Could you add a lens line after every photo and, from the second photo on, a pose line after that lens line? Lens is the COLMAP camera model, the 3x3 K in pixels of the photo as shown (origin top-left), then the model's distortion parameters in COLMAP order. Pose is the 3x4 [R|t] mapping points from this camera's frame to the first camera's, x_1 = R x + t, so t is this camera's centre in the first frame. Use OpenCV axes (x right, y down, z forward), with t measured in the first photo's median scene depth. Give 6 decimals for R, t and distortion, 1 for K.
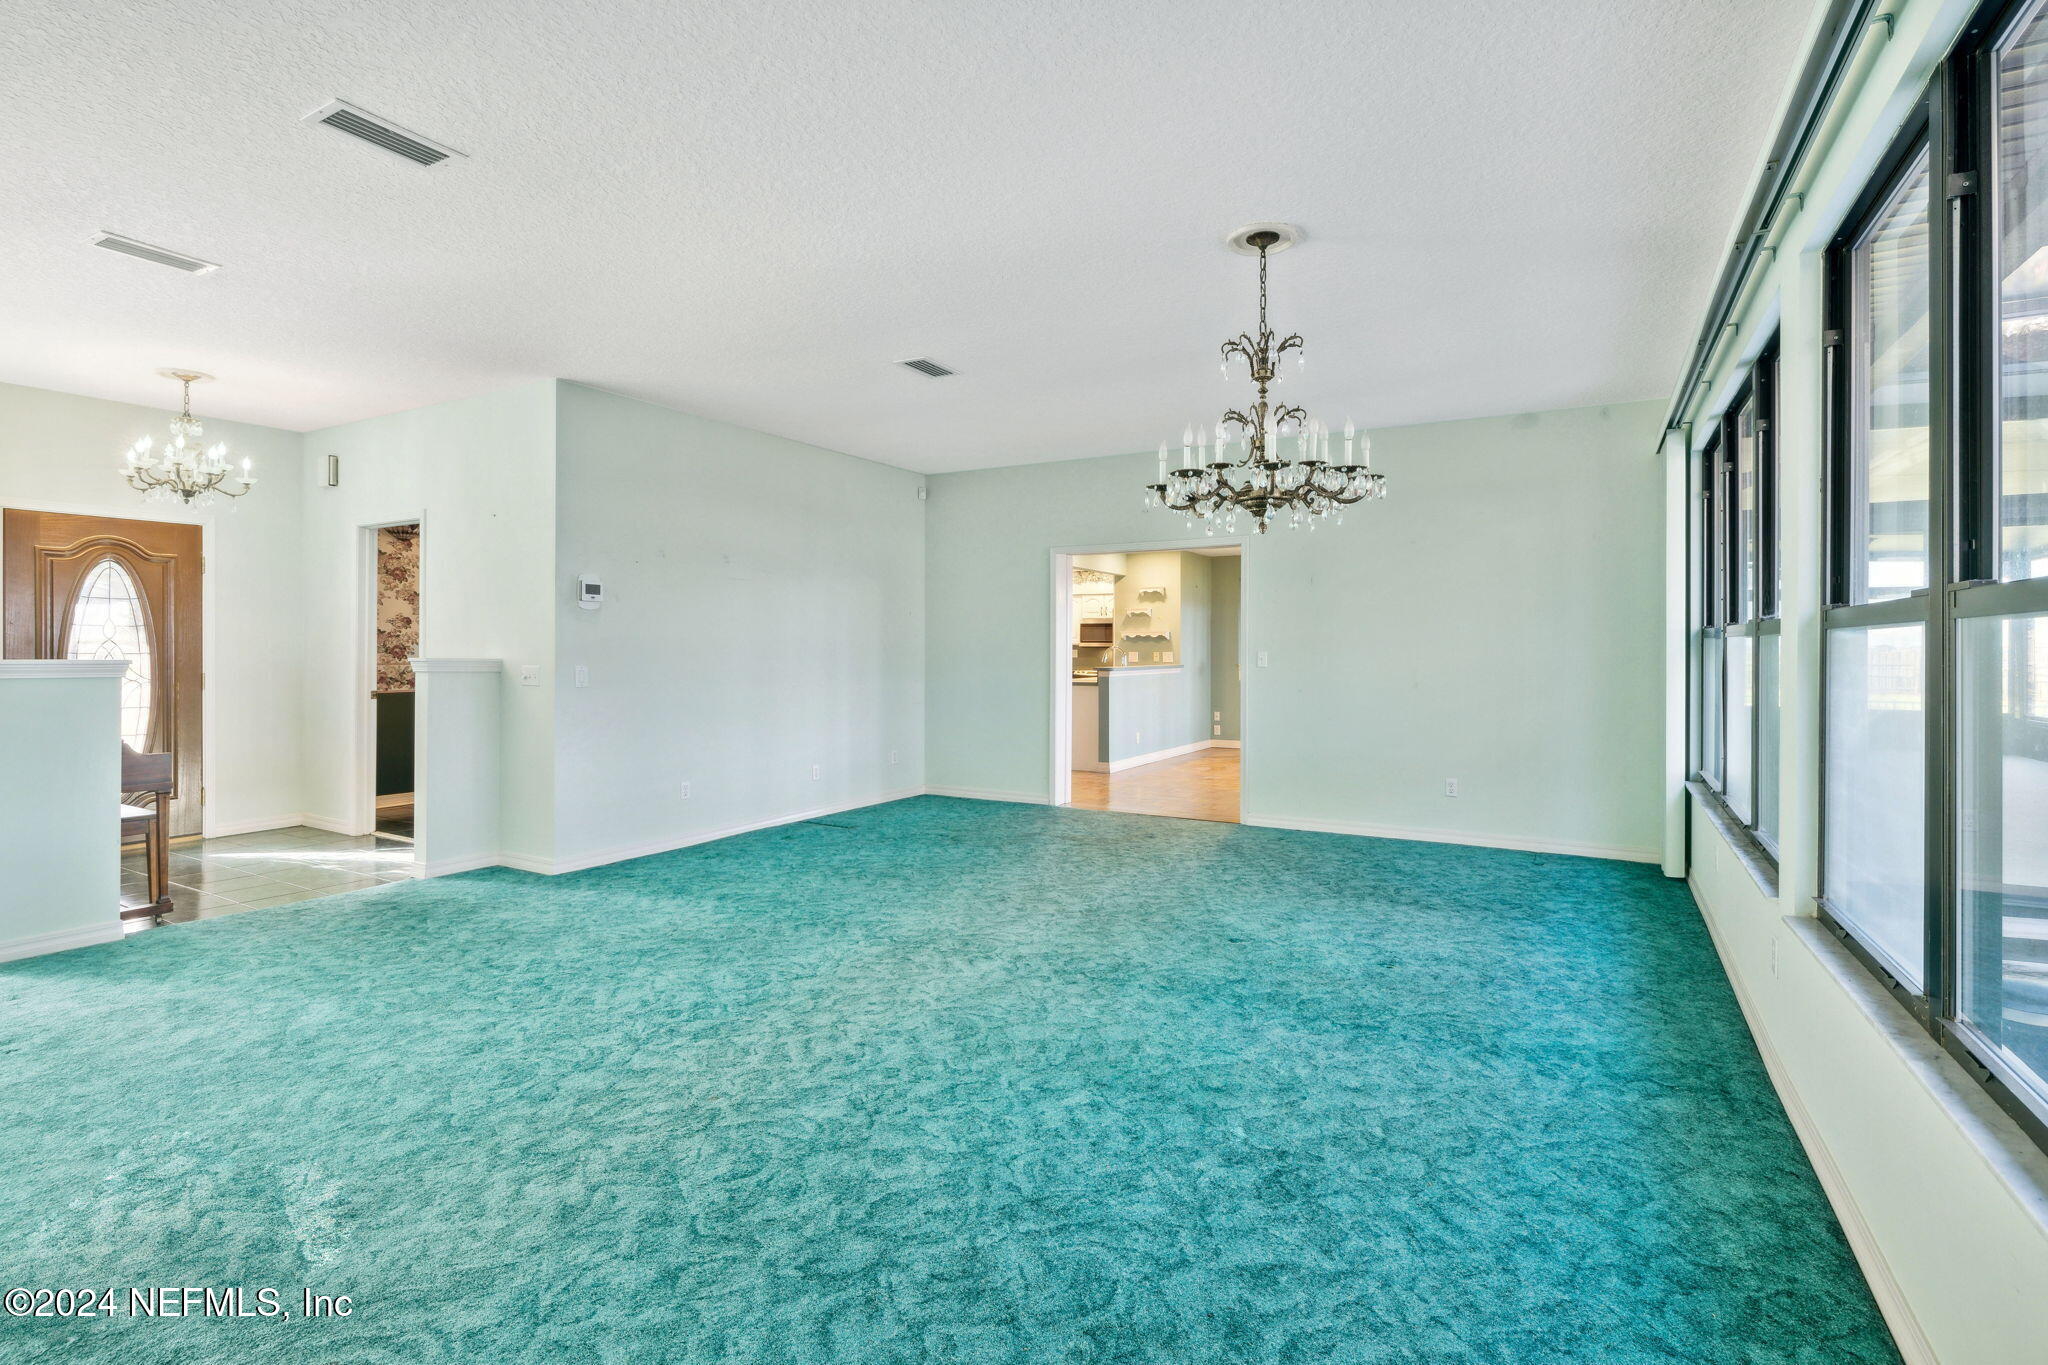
lens RADIAL K [[971.7, 0, 1023.7], [0, 971.7, 664.7], [0, 0, 1]] dist [-0.005449, -0.000724]
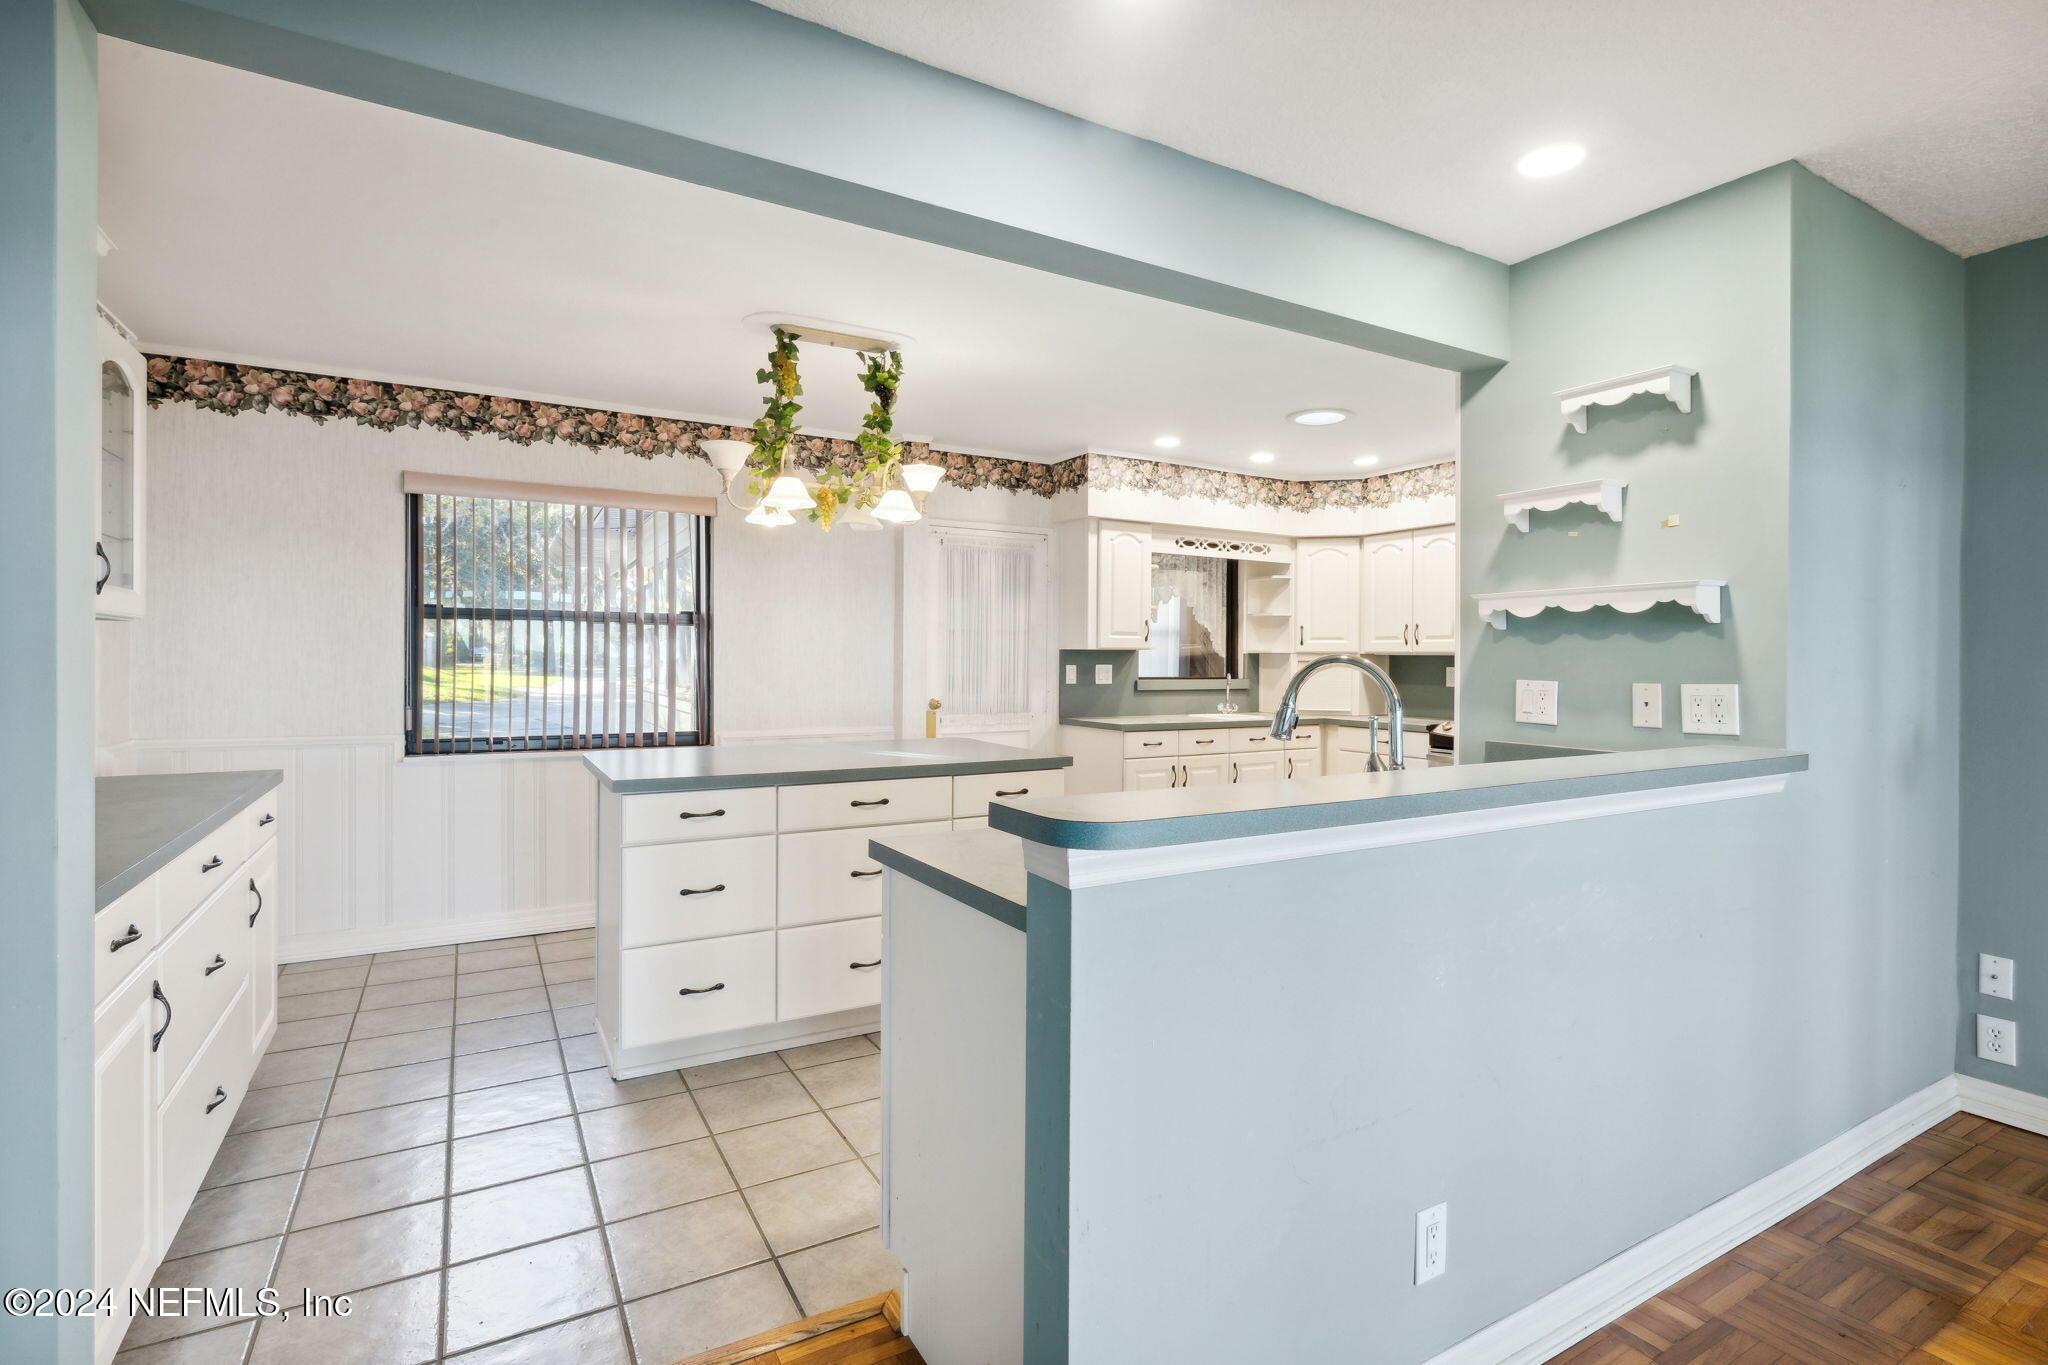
lens RADIAL K [[971.7, 0, 1034.3], [0, 971.7, 671.9], [0, 0, 1]] dist [-0.005449, -0.000724]
pose [[0.868290, 0.011365, -0.495927, 0.124710], [-0.013497, 0.999909, -0.000716, -0.013215], [0.495874, 0.007315, 0.868364, 0.746070]]
